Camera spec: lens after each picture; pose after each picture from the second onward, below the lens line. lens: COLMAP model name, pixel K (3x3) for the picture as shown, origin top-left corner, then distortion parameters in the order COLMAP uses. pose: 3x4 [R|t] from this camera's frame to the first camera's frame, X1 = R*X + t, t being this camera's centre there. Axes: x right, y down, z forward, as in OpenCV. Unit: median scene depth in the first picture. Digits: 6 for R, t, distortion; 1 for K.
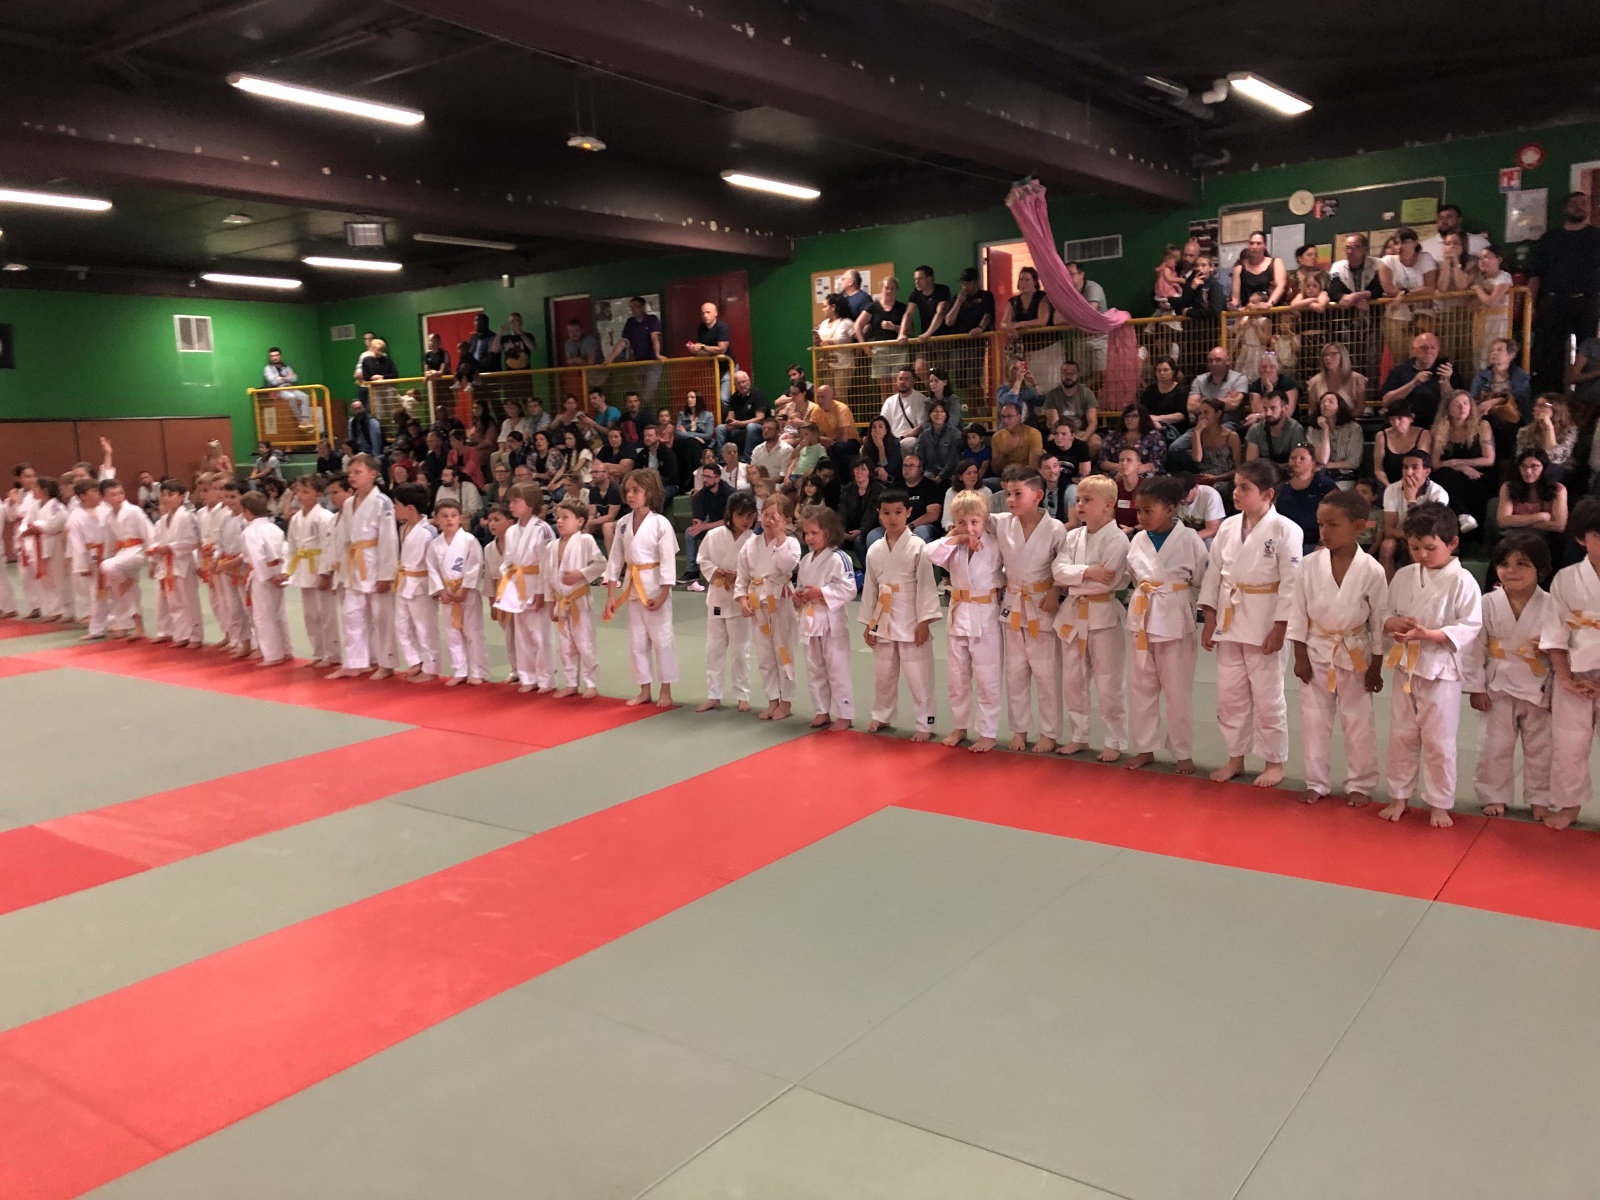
lens RADIAL K [[1312.1, 0, 786.8], [0, 1312.1, 602.8], [0, 0, 1]] dist [0.036549, -0.029857]
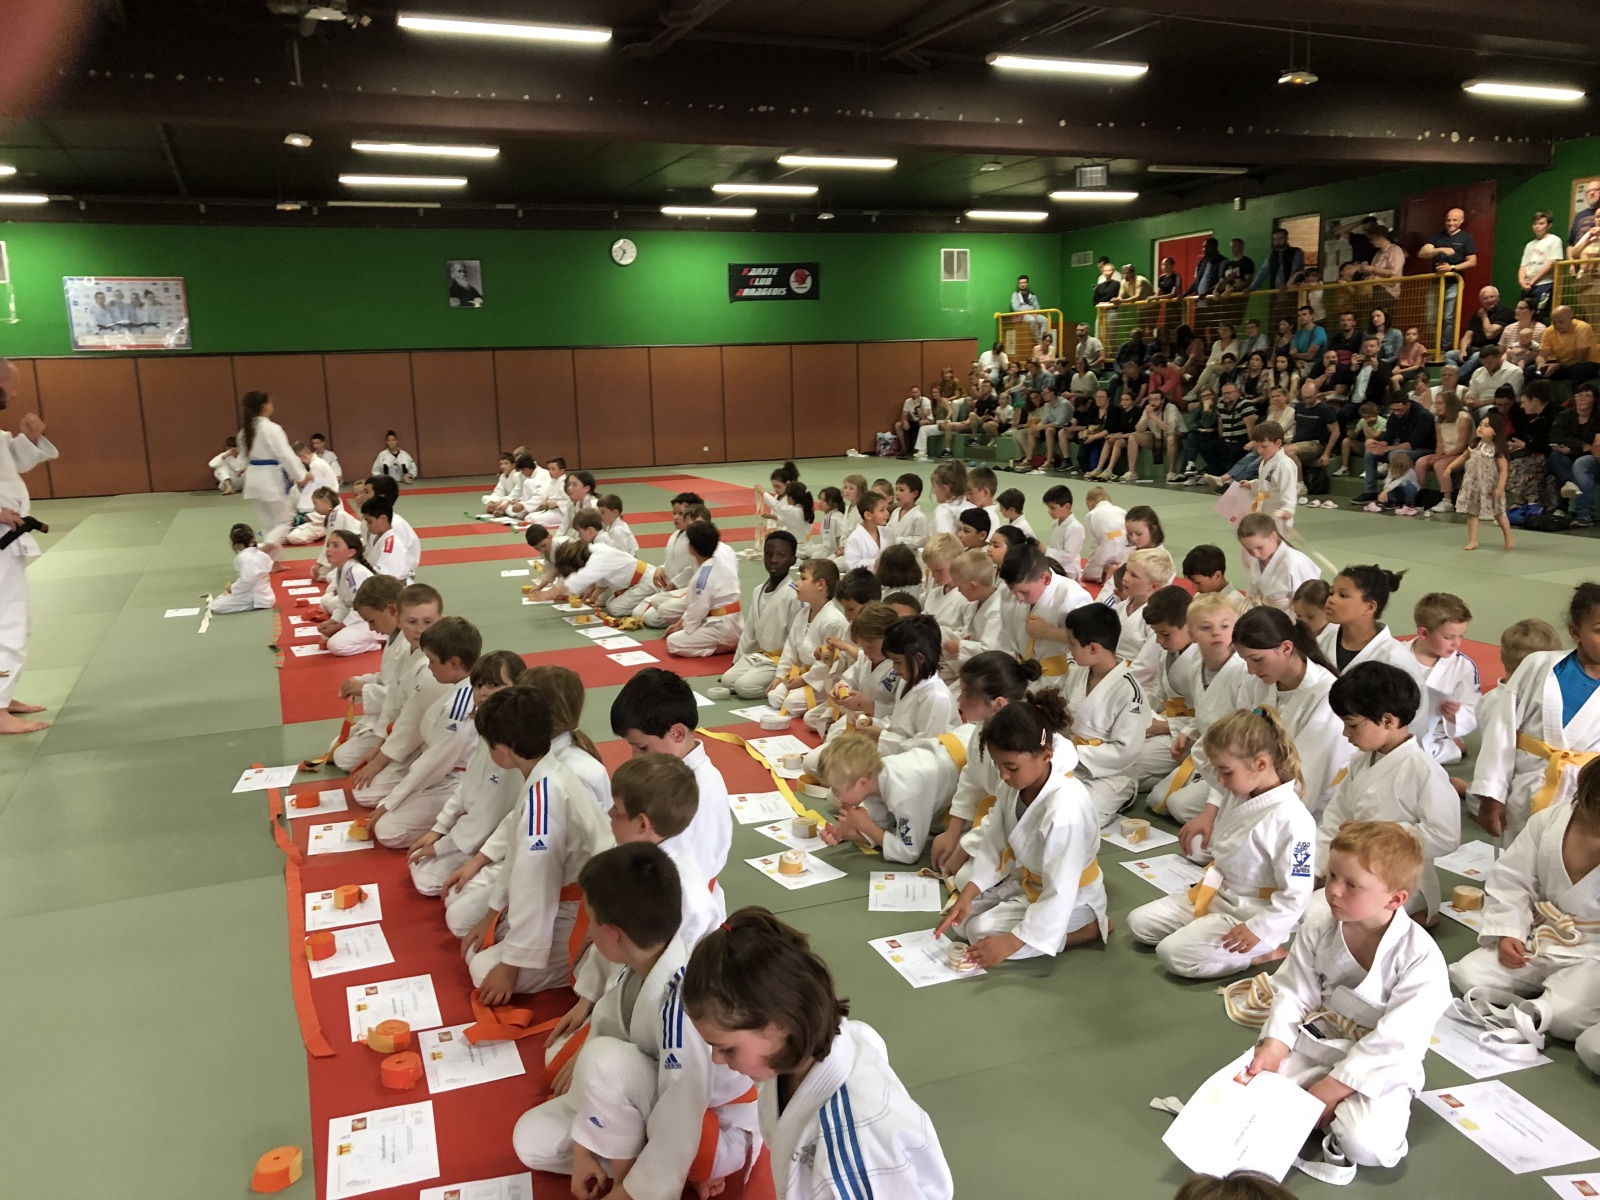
lens RADIAL K [[1312.1, 0, 815.6], [0, 1312.1, 616.0], [0, 0, 1]] dist [0.036549, -0.029857]
pose [[0.865111, 0.106723, -0.490095, 0.075503], [-0.072498, 0.993447, 0.088361, 0.013393], [0.496313, -0.040912, 0.867179, -0.123979]]
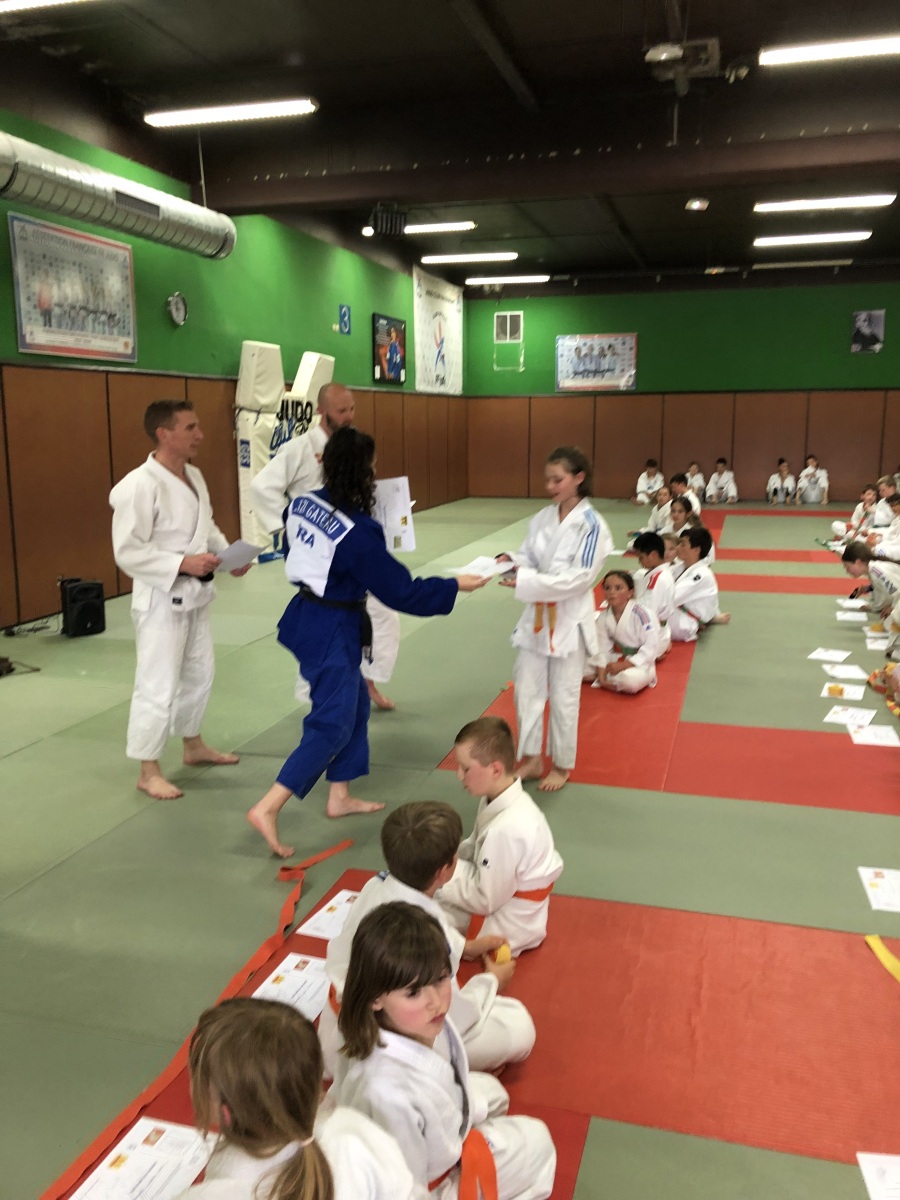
lens RADIAL K [[984.1, 0, 454.2], [0, 984.1, 580.7], [0, 0, 1]] dist [0.036549, -0.029857]
pose [[0.352421, 0.186354, -0.917100, -0.029089], [-0.132868, 0.980010, 0.148079, -0.009243], [0.926361, 0.069667, 0.370136, 0.094402]]
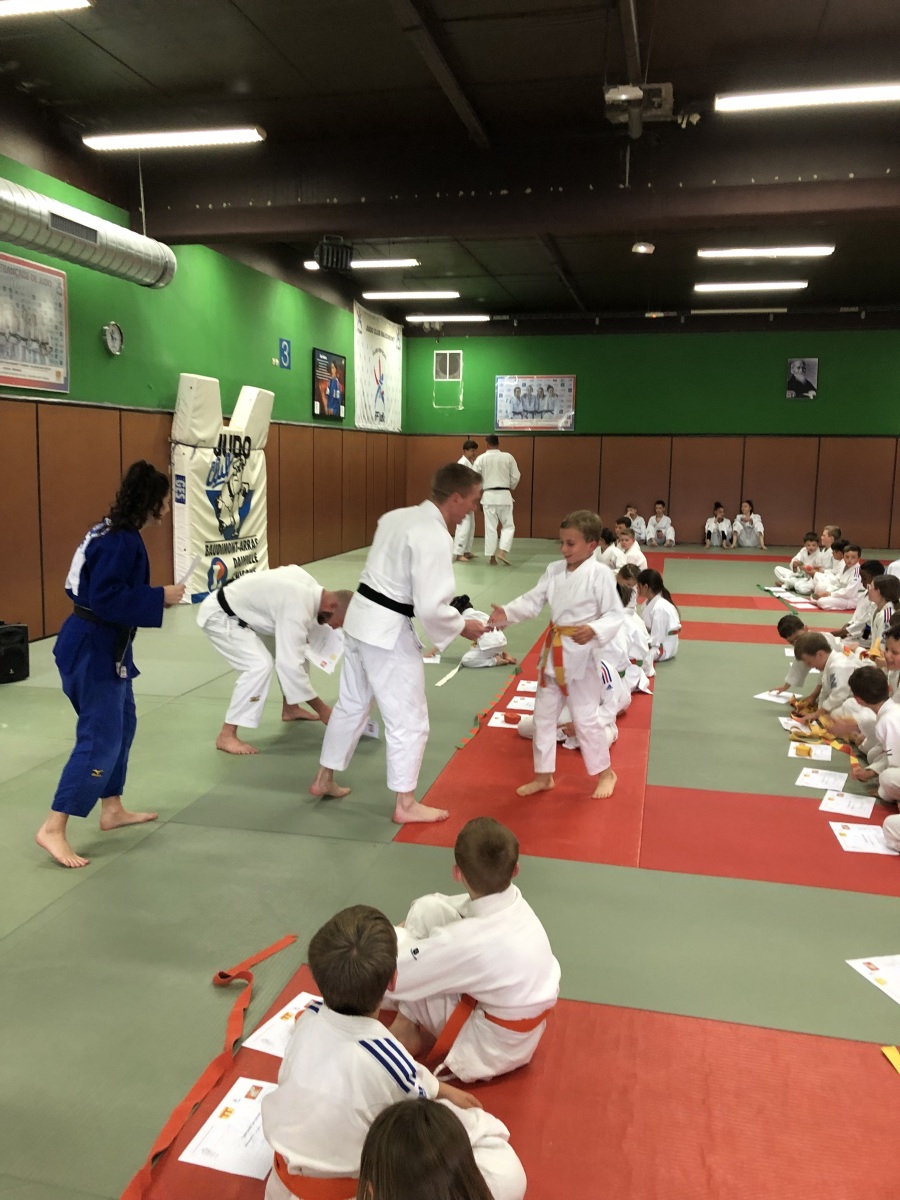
lens RADIAL K [[984.1, 0, 435.6], [0, 984.1, 577.5], [0, 0, 1]] dist [0.036549, -0.029857]
pose [[0.398770, 0.156367, -0.903622, -0.059228], [-0.152317, 0.982963, 0.102878, -0.011047], [0.904313, 0.096612, 0.415793, 0.092768]]
